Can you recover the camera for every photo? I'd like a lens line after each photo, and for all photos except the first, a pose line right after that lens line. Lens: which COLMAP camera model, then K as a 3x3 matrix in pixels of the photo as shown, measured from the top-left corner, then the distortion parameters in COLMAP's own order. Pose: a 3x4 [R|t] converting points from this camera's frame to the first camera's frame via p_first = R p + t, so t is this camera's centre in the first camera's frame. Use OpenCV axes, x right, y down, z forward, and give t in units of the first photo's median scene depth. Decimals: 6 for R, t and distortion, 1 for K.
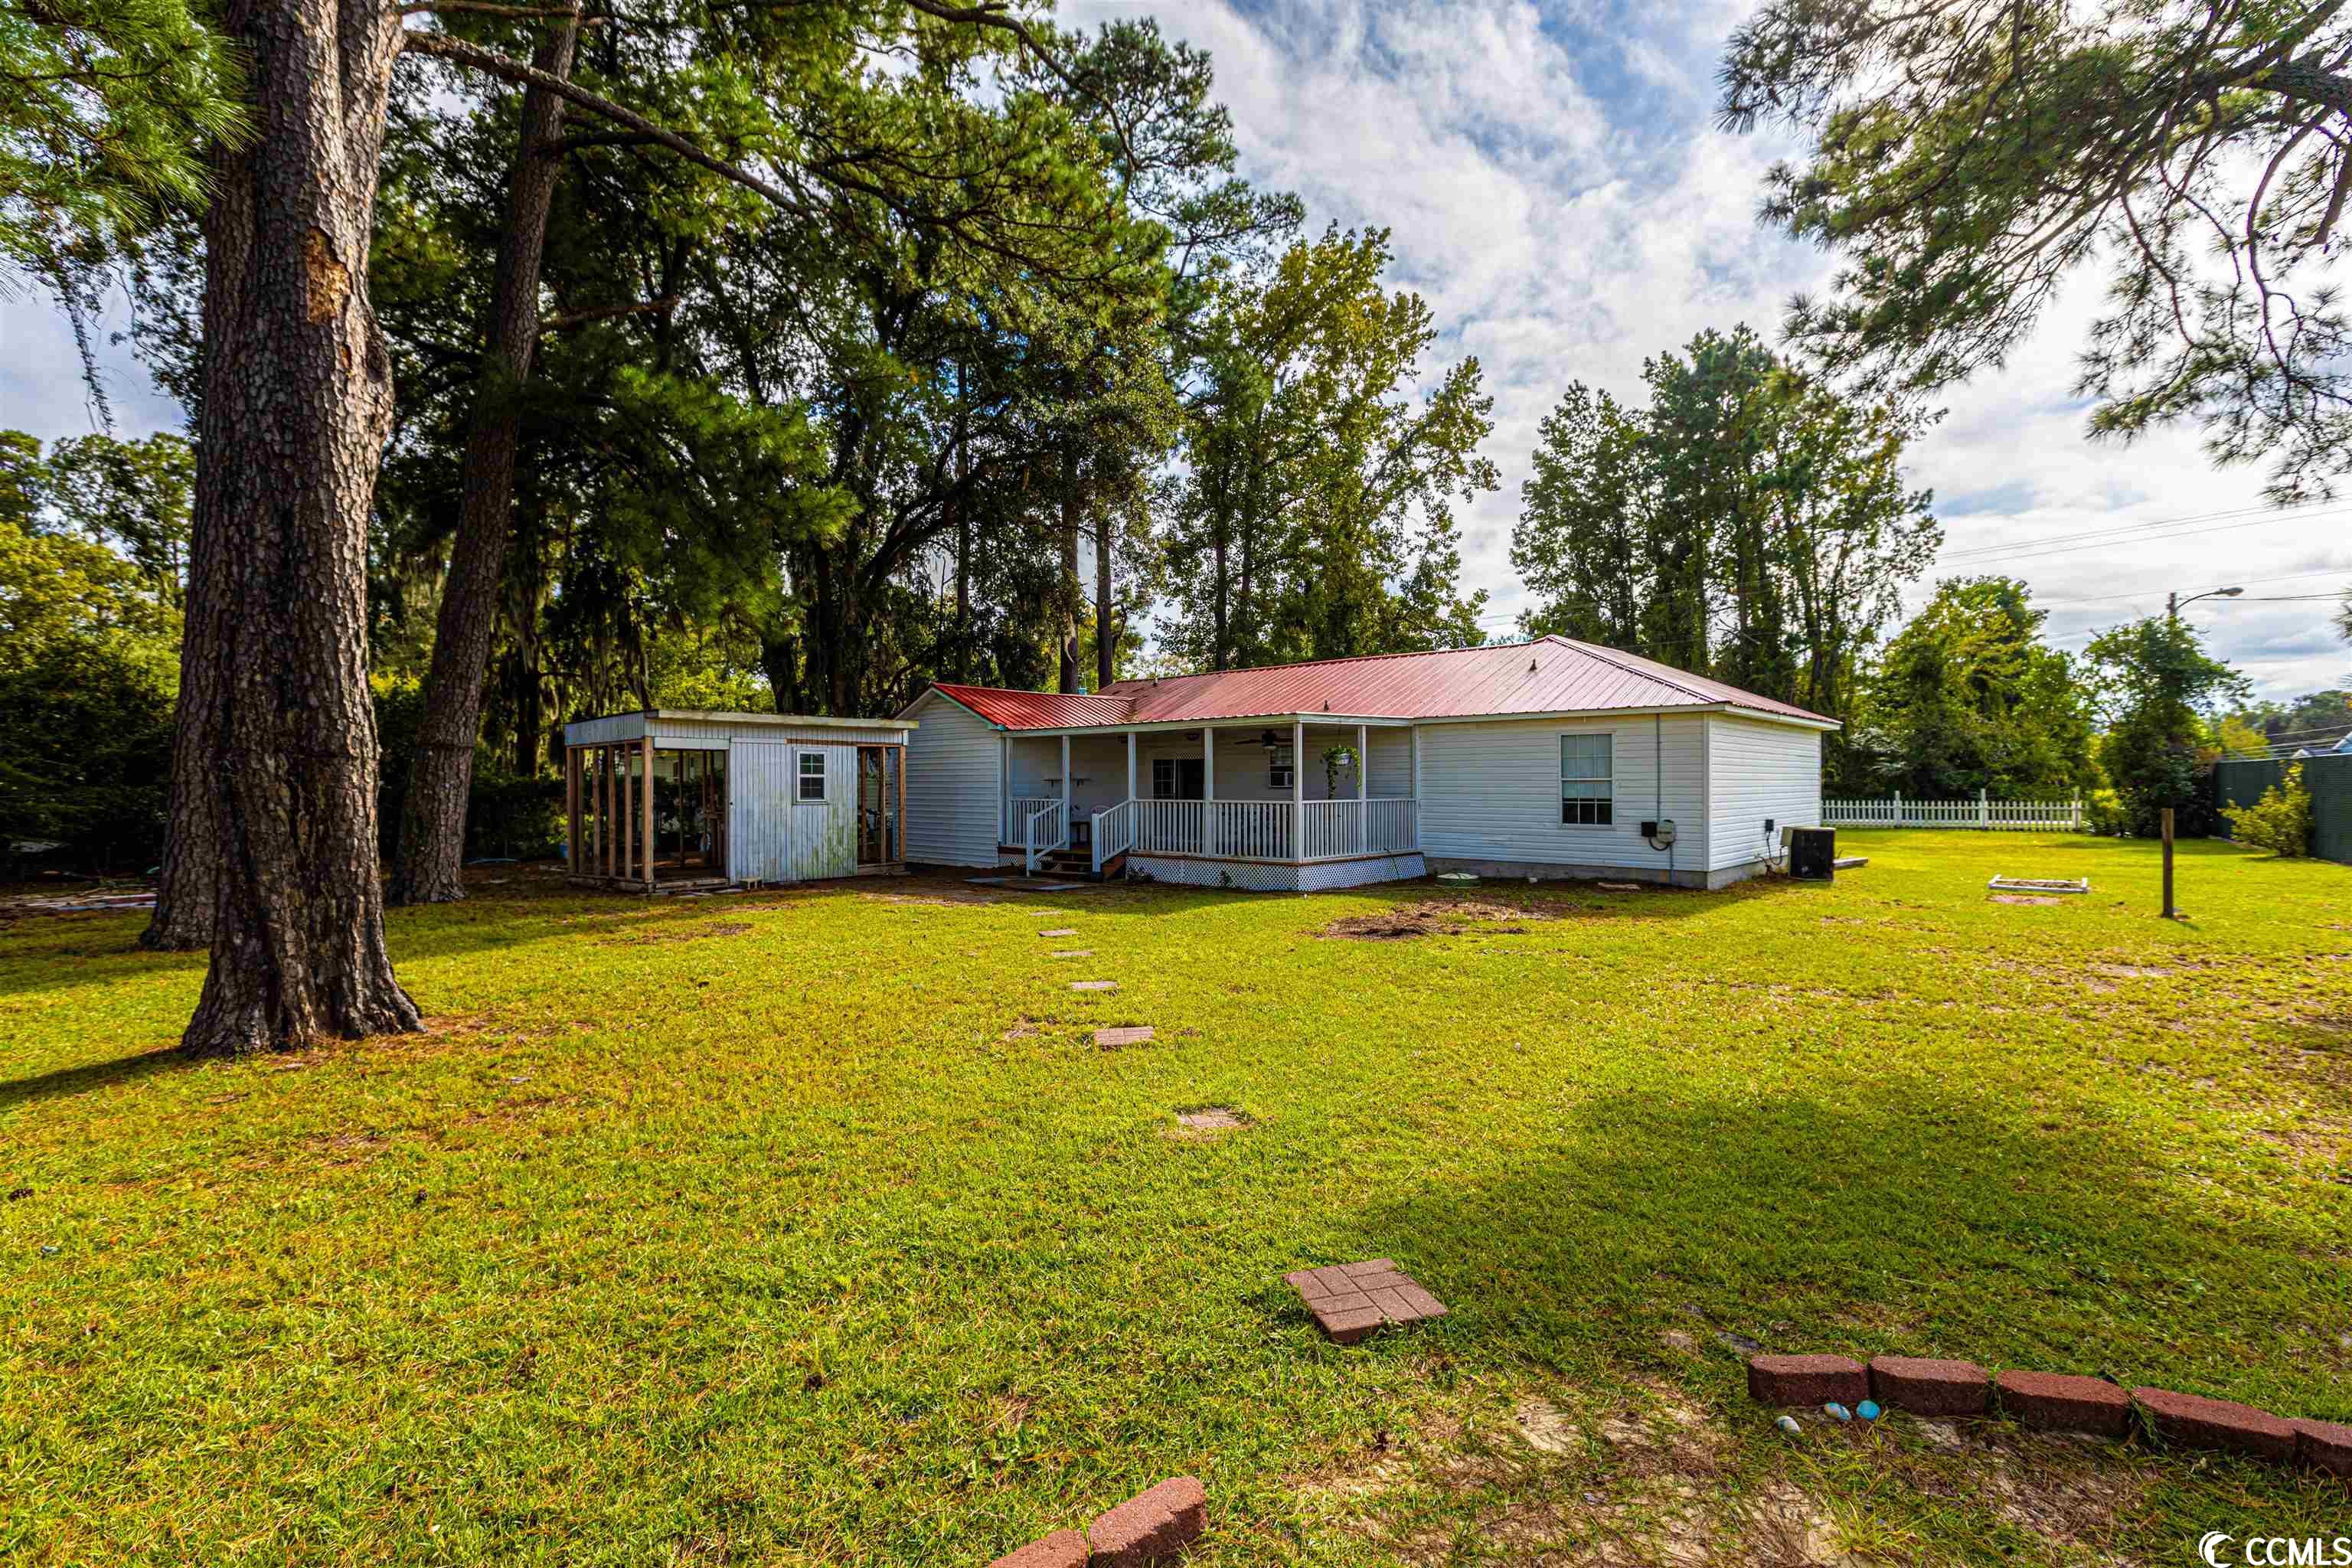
lens RADIAL K [[1047.7, 0, 1174.7], [0, 1047.7, 778.9], [0, 0, 1]] dist [0.005169, -0.000887]
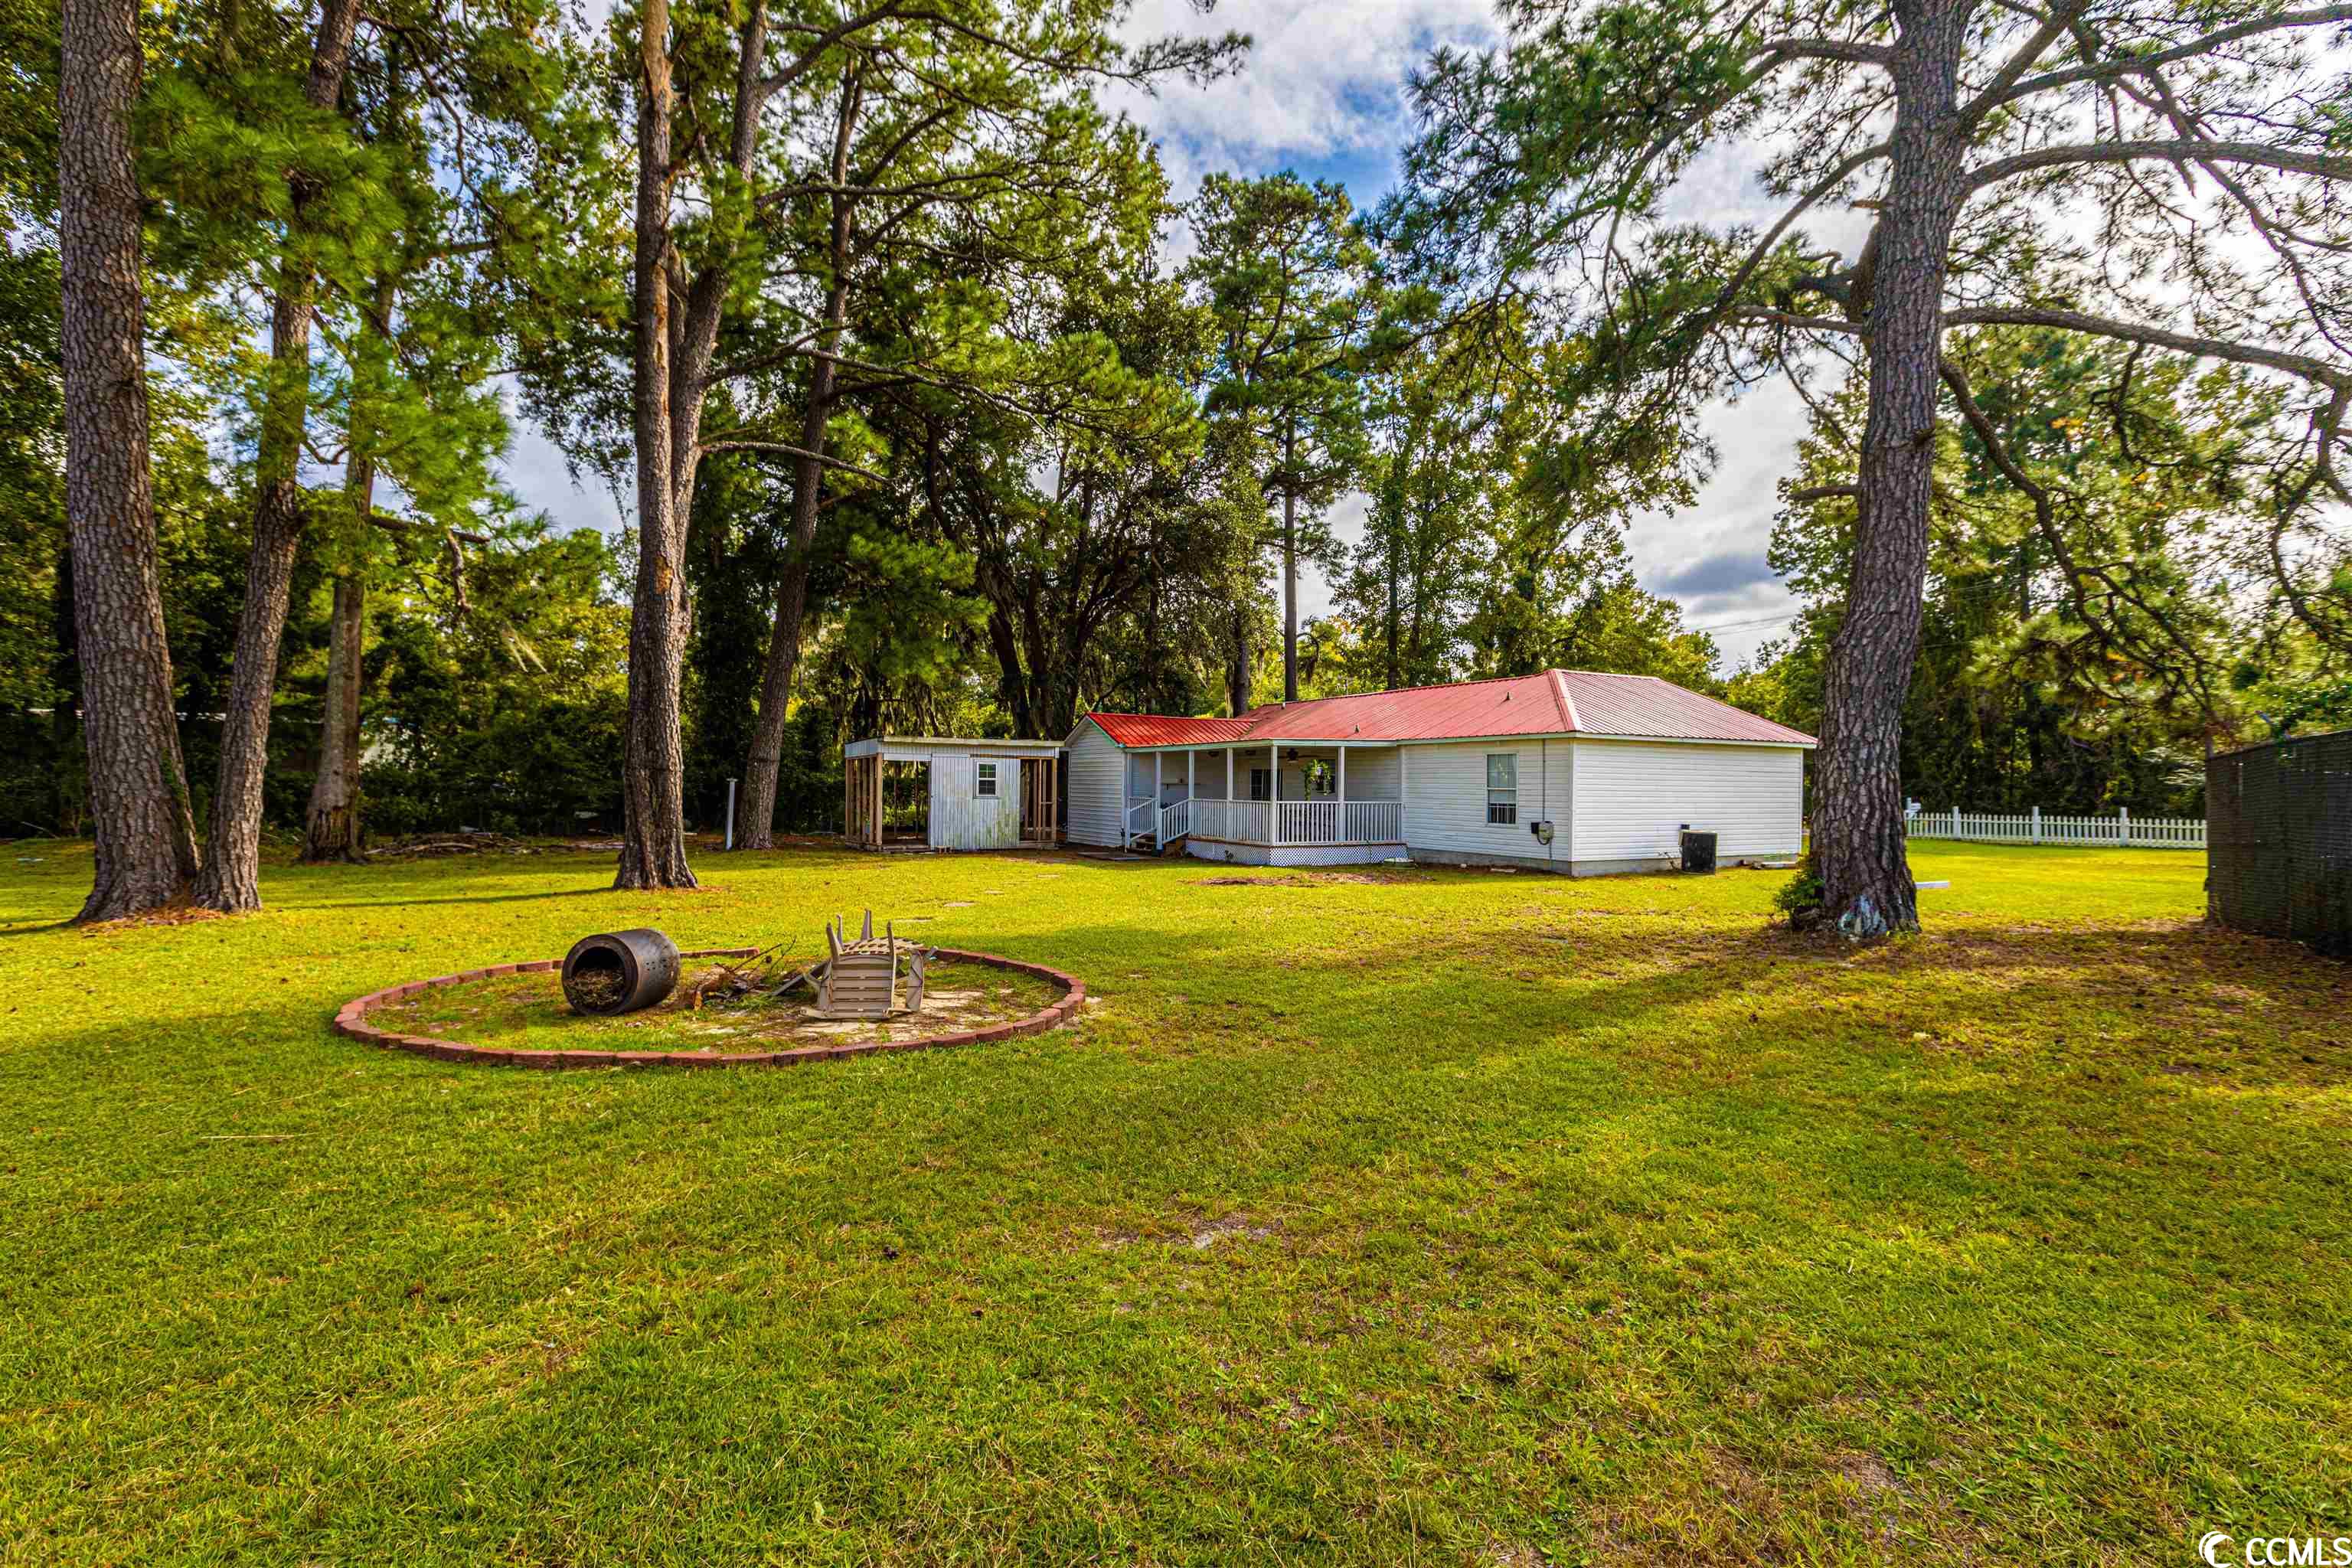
lens RADIAL K [[1047.7, 0, 1177.2], [0, 1047.7, 786.6], [0, 0, 1]] dist [0.005169, -0.000887]
pose [[0.947898, 0.014169, -0.318258, 0.369777], [-0.012607, 0.999896, 0.006967, -0.005968], [0.318323, -0.002592, 0.947979, -0.311246]]
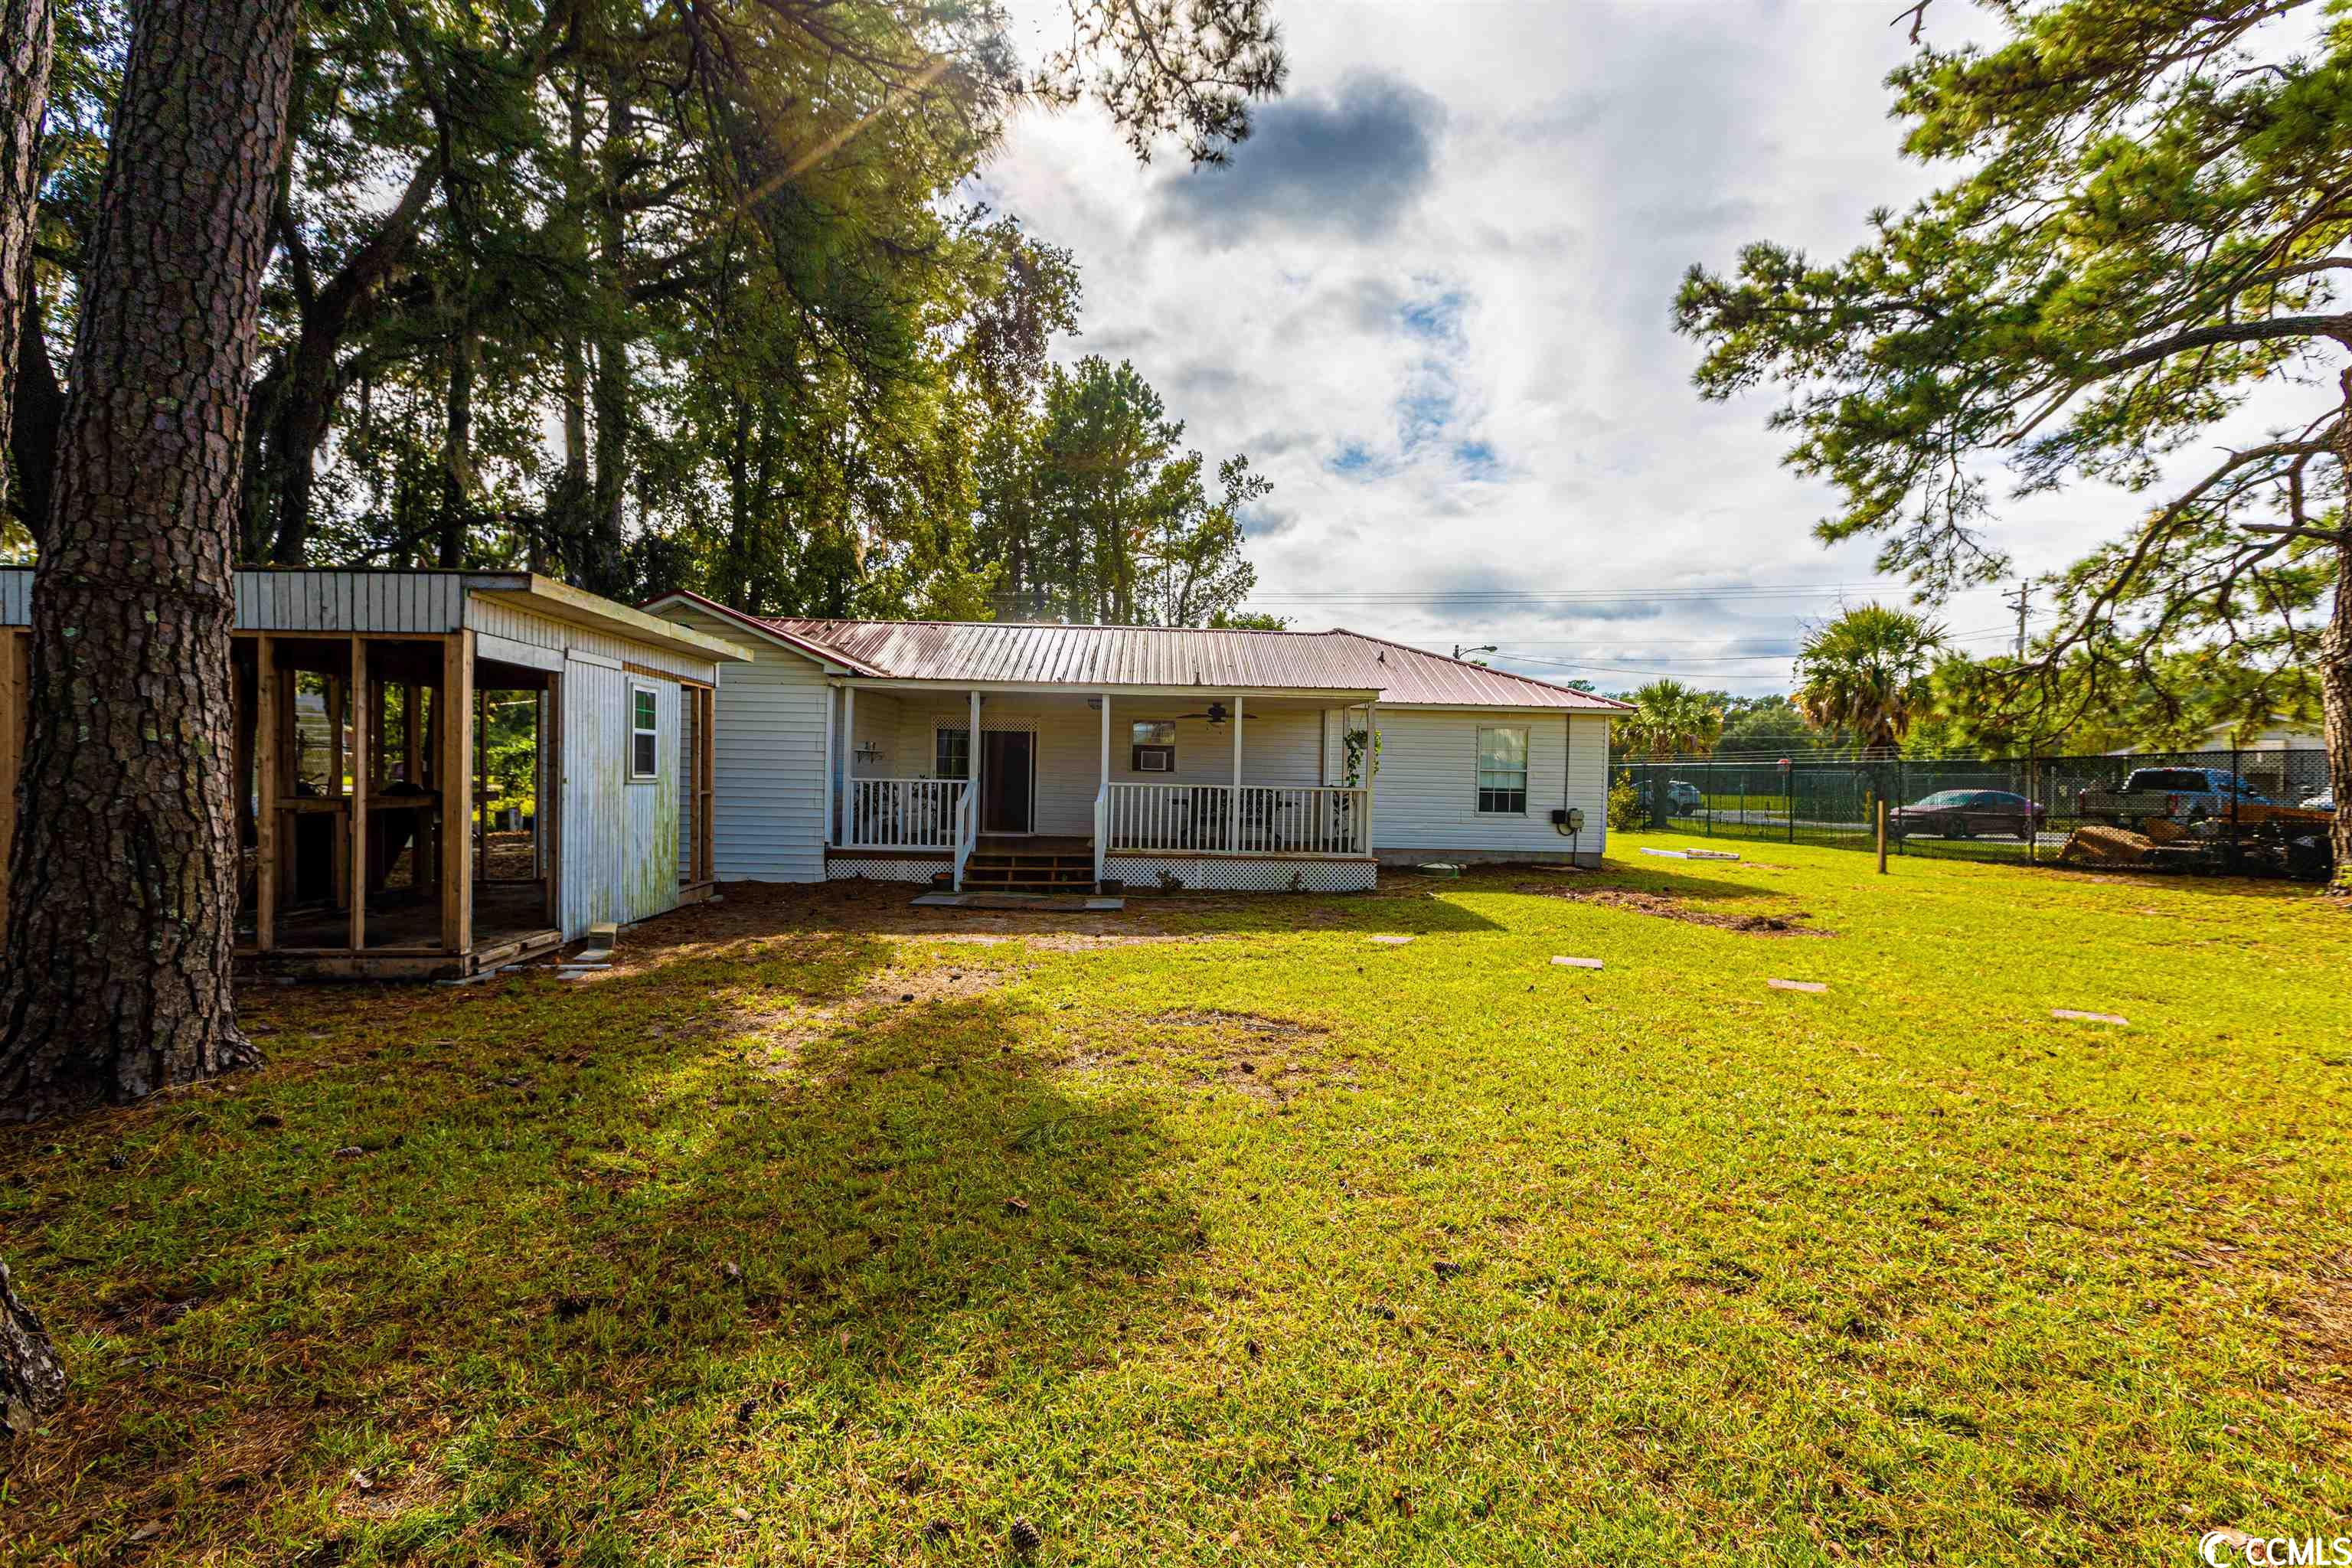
lens RADIAL K [[1047.7, 0, 1175.6], [0, 1047.7, 786.5], [0, 0, 1]] dist [0.005169, -0.000887]
pose [[0.727661, 0.011710, 0.685837, -0.503903], [-0.026965, 0.999570, 0.011542, 0.011524], [-0.685407, -0.026892, 0.727664, 0.393653]]
